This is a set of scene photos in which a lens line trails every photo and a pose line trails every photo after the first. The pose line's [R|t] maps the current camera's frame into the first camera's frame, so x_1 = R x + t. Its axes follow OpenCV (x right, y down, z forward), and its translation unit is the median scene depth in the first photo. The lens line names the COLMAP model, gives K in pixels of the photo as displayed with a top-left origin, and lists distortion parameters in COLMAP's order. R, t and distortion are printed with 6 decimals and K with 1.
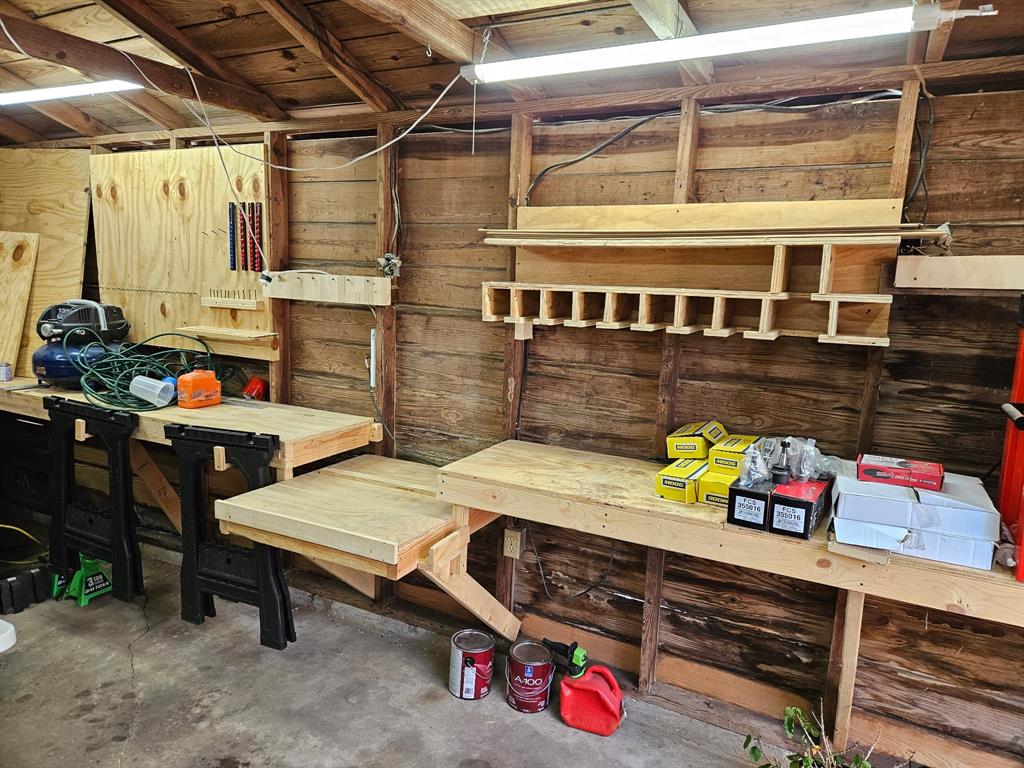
lens RADIAL K [[685.8, 0, 510.9], [0, 685.8, 384.1], [0, 0, 1]] dist [0.051203, -0.009307]
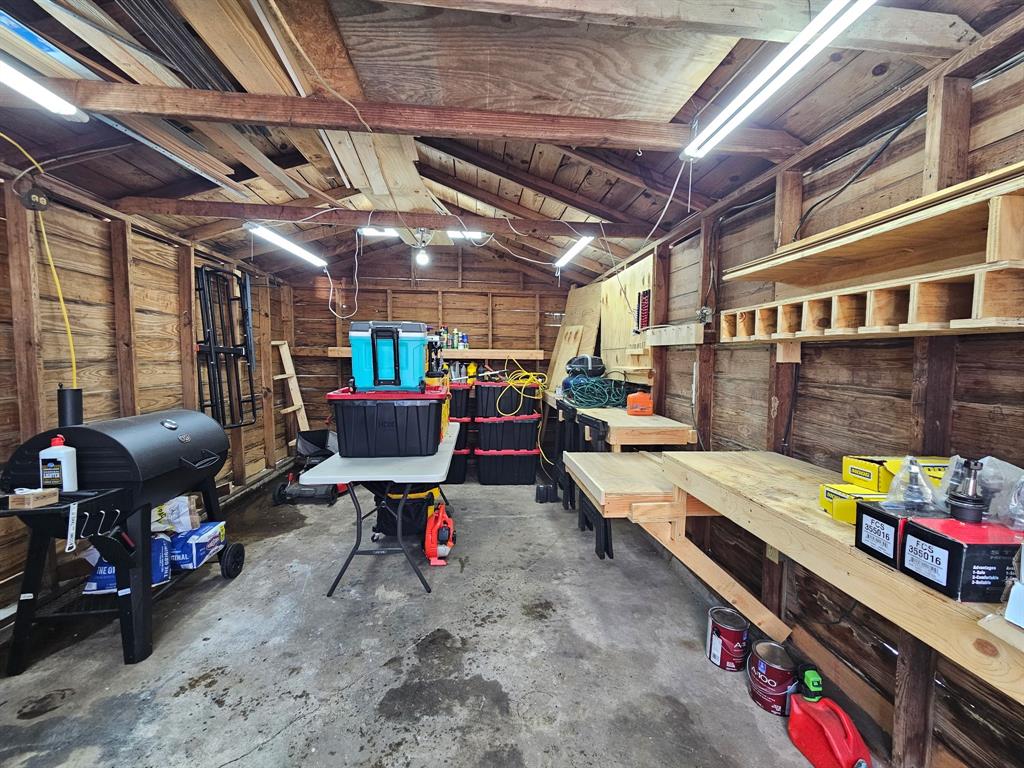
lens RADIAL K [[421.4, 0, 514.8], [0, 421.4, 380.6], [0, 0, 1]] dist [-0.003050, 0.000876]
pose [[0.541496, 0.020089, -0.840463, 0.357271], [-0.129052, 0.989852, -0.059487, 0.062325], [0.830739, 0.140676, 0.538594, 0.263572]]
